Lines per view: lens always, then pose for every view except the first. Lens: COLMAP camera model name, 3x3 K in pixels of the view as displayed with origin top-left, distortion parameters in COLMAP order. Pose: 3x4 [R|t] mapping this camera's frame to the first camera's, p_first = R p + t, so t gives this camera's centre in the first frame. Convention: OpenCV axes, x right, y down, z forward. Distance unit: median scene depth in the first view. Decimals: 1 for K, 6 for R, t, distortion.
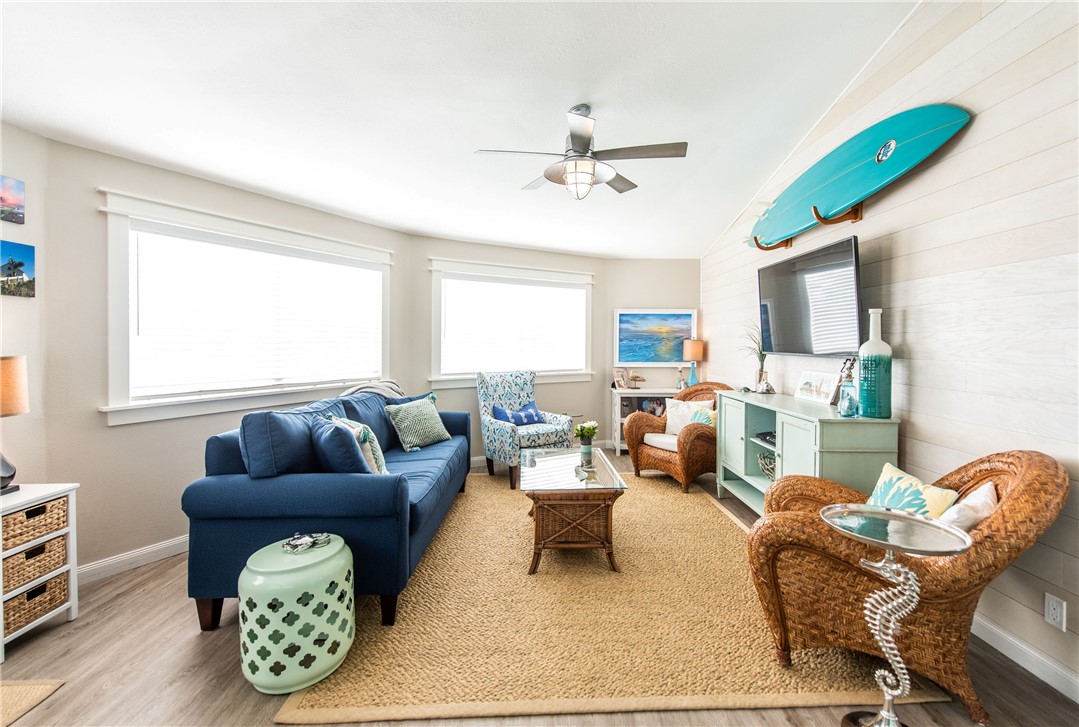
lens RADIAL K [[461.6, 0, 547.6], [0, 461.6, 349.9], [0, 0, 1]] dist [0.004927, -0.000157]
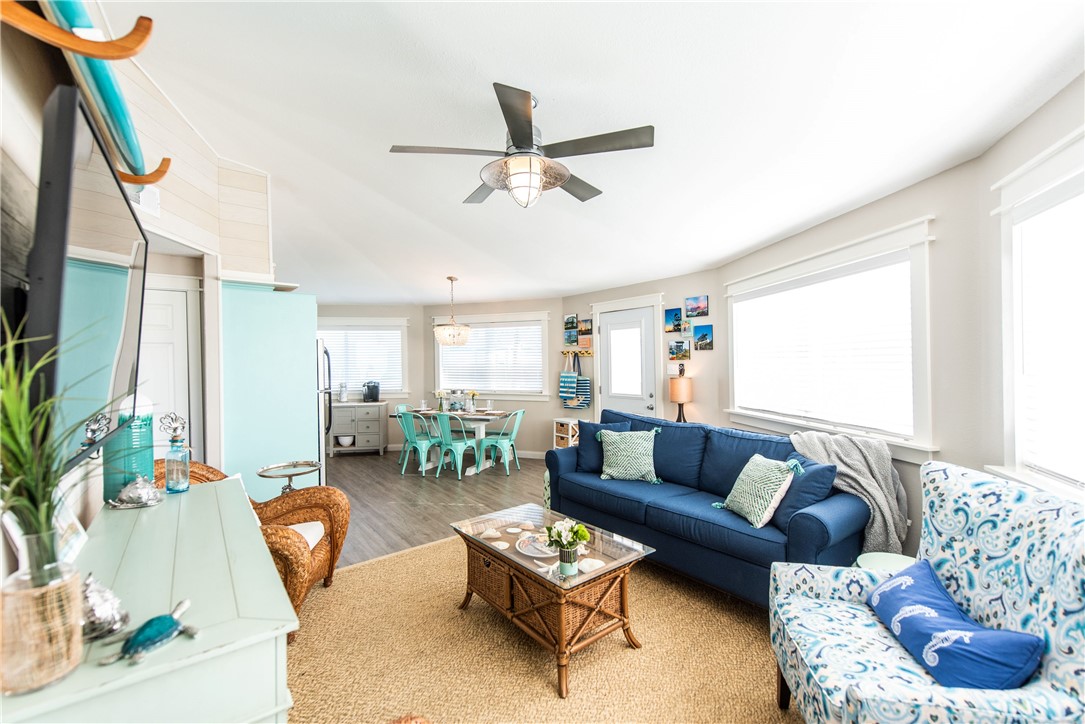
lens RADIAL K [[452.7, 0, 542.5], [0, 452.7, 362.0], [0, 0, 1]] dist [0.000877, 0.000029]
pose [[-0.803351, 0.008555, -0.595445, 0.697696], [0.001923, 0.999929, 0.011772, -0.085832], [0.595503, 0.008312, -0.803310, 2.218808]]
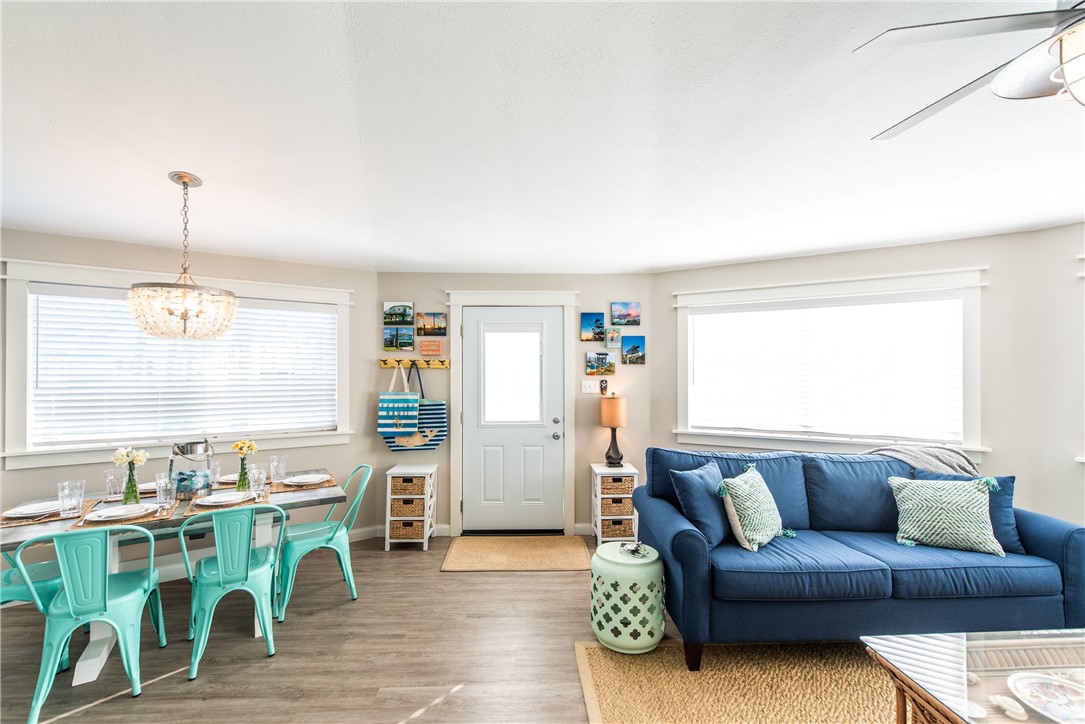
lens RADIAL K [[442.9, 0, 540.9], [0, 442.9, 366.8], [0, 0, 1]] dist [-0.000406, -0.000164]
pose [[0.019299, -0.009207, -0.999771, 0.631719], [-0.013997, 0.999857, -0.009478, -0.082572], [0.999716, 0.014177, 0.019168, 0.579538]]
